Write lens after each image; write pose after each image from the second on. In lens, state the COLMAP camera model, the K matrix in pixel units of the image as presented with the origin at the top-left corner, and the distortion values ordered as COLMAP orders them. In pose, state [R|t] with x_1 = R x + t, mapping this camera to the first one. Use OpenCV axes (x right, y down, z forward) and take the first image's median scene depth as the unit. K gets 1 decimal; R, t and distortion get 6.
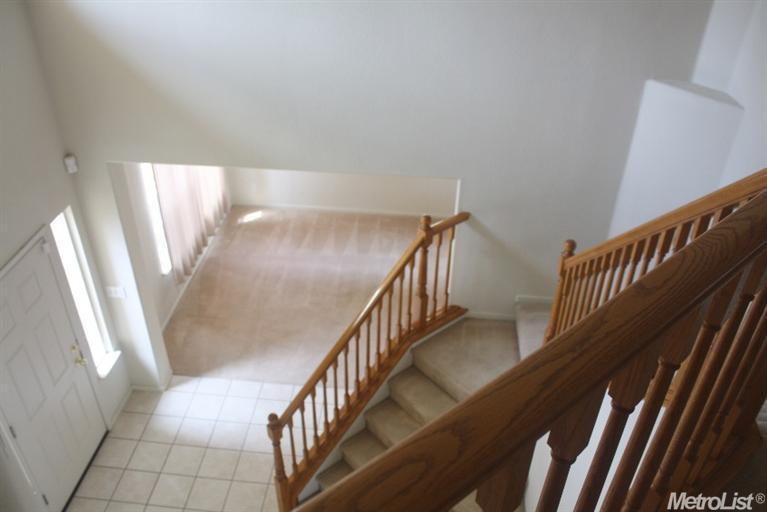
lens RADIAL K [[644.1, 0, 382.4], [0, 644.1, 256.6], [0, 0, 1]] dist [-0.147553, 0.122725]
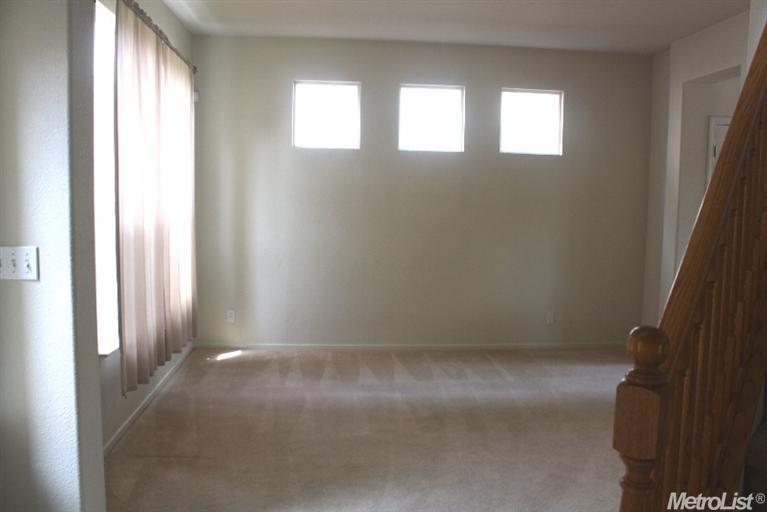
lens RADIAL K [[644.1, 0, 383.6], [0, 644.1, 256.5], [0, 0, 1]] dist [-0.147553, 0.122725]
pose [[0.982986, -0.013659, 0.183174, -0.185332], [0.102813, 0.867294, -0.487064, 0.191824], [-0.152213, 0.497610, 0.853941, 0.435399]]
